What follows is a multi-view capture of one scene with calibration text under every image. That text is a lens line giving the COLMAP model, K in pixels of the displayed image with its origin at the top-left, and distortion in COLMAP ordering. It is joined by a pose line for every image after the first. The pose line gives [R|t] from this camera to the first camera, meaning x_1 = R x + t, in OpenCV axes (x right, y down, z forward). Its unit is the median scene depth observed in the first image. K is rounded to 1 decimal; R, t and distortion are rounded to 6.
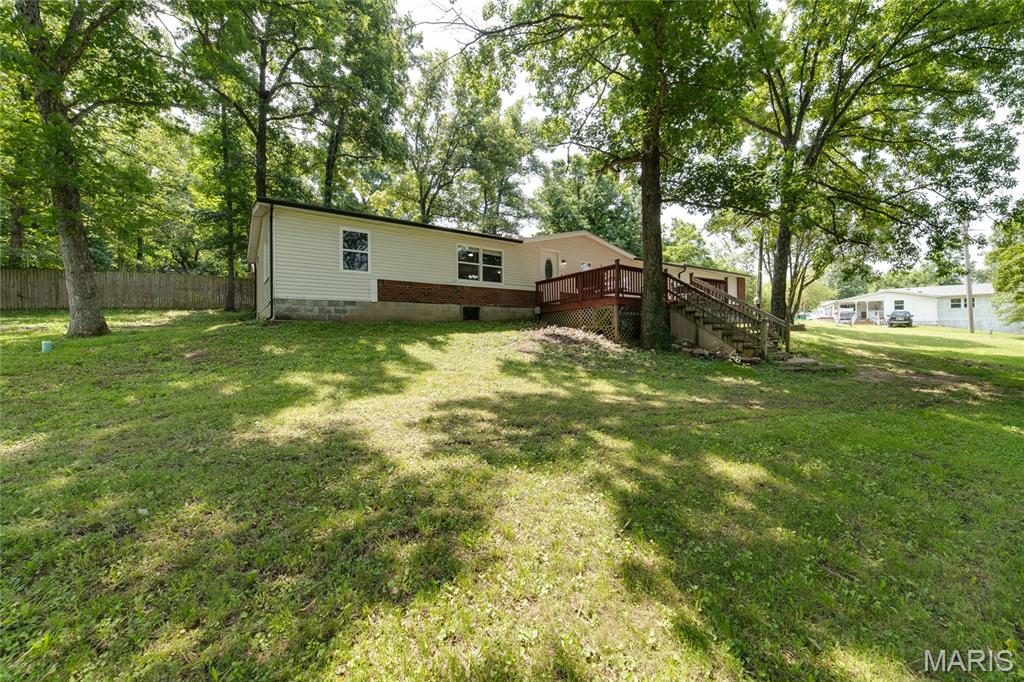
lens RADIAL K [[398.6, 0, 513.5], [0, 398.6, 337.9], [0, 0, 1]] dist [-0.000648, 0.000157]
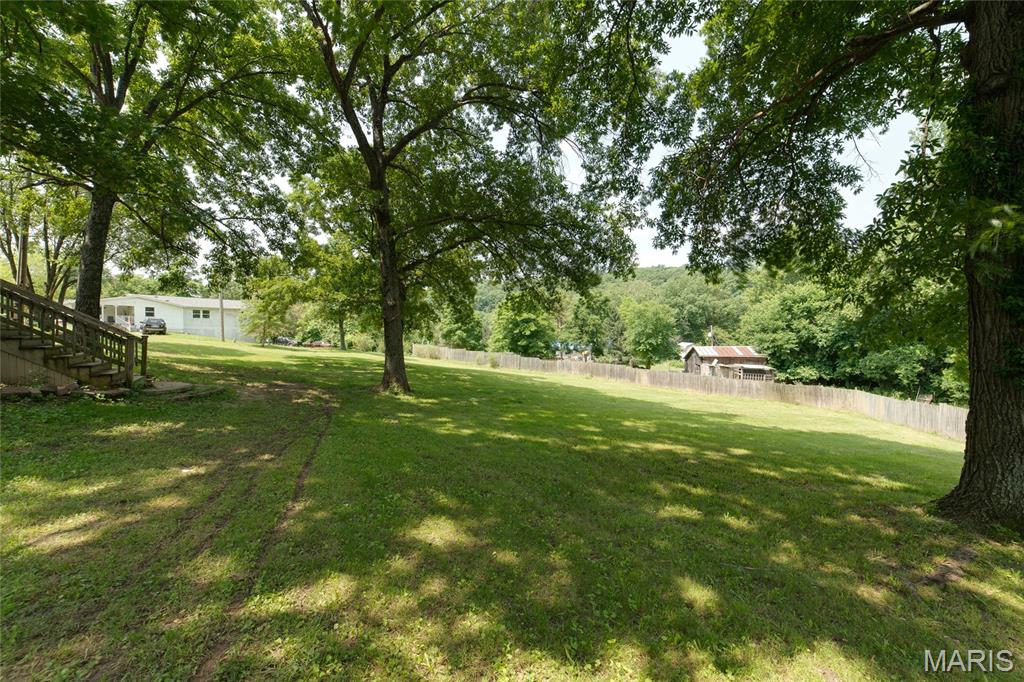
lens RADIAL K [[398.6, 0, 512.9], [0, 398.6, 342.7], [0, 0, 1]] dist [-0.000648, 0.000157]
pose [[-0.004764, -0.009974, 0.999939, -0.082254], [0.002022, 0.999948, 0.009984, -0.026592], [-0.999987, 0.002069, -0.004743, 0.183601]]
